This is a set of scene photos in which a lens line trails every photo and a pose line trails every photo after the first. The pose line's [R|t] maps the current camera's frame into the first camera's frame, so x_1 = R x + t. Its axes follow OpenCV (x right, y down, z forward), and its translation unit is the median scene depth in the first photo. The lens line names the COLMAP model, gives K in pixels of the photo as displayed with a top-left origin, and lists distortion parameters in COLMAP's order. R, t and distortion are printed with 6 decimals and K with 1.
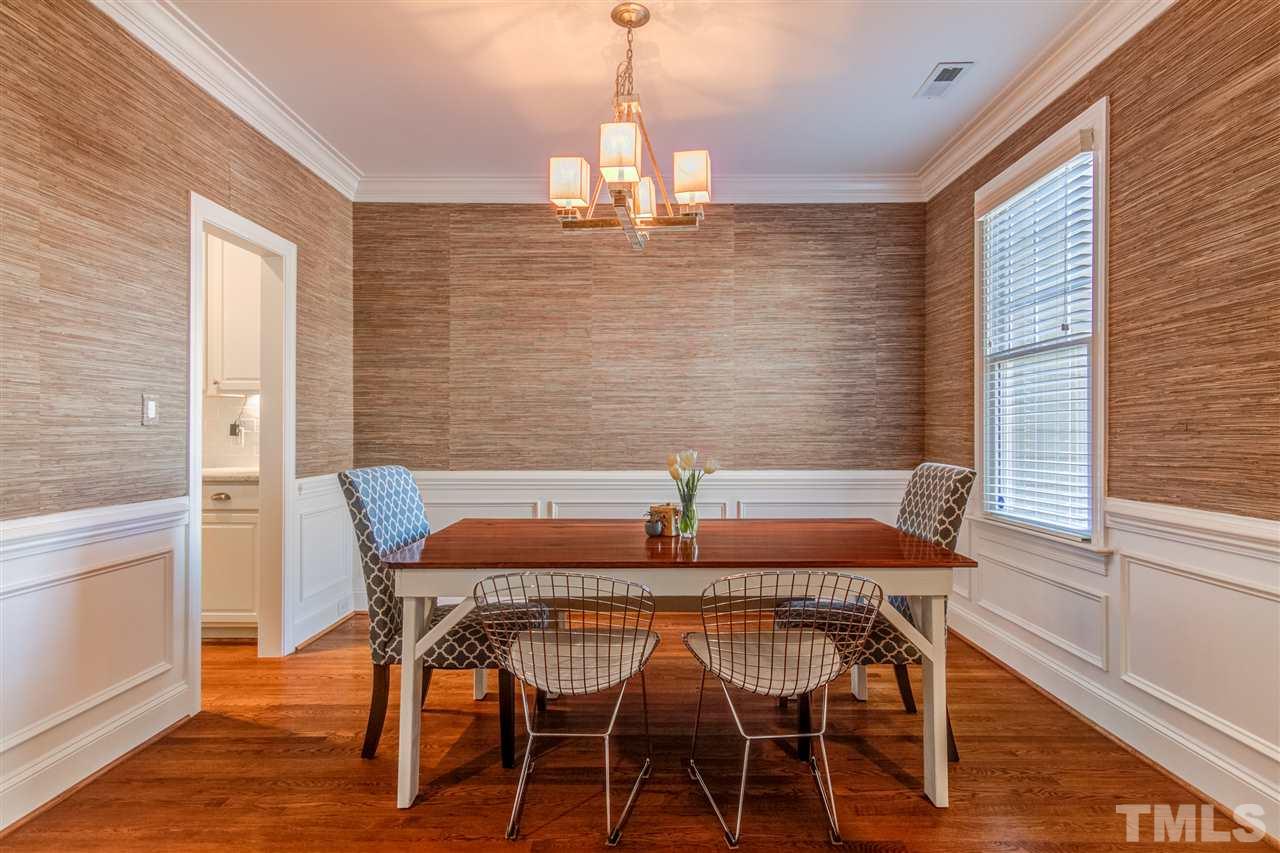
lens RADIAL K [[642.6, 0, 651.2], [0, 642.6, 427.3], [0, 0, 1]] dist [0.014373, 0.000424]
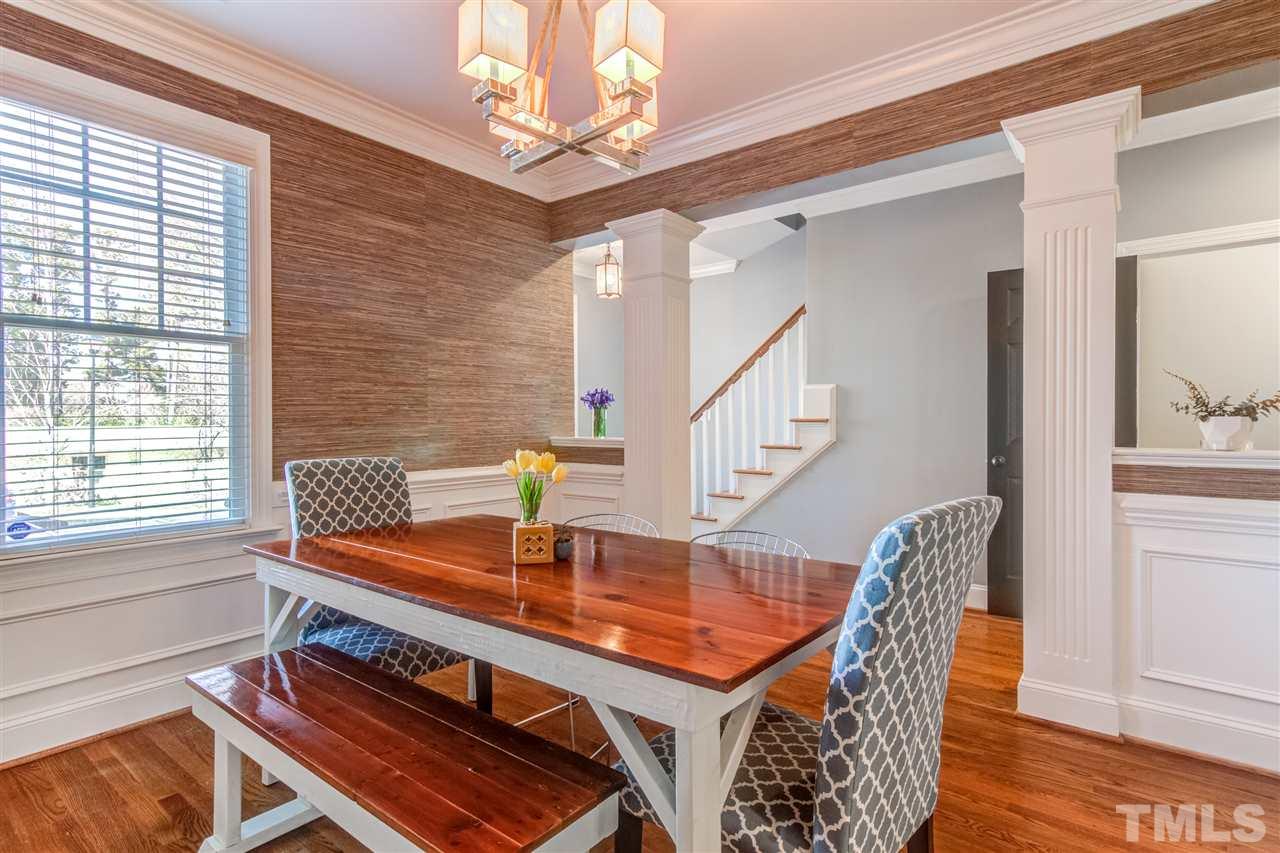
lens RADIAL K [[642.6, 0, 651.2], [0, 642.6, 427.3], [0, 0, 1]] dist [0.014373, 0.000424]
pose [[-0.787304, -0.003066, 0.616557, -0.610888], [-0.000599, 0.999991, 0.004208, 0.004893], [-0.616564, 0.002944, -0.787299, 1.661768]]
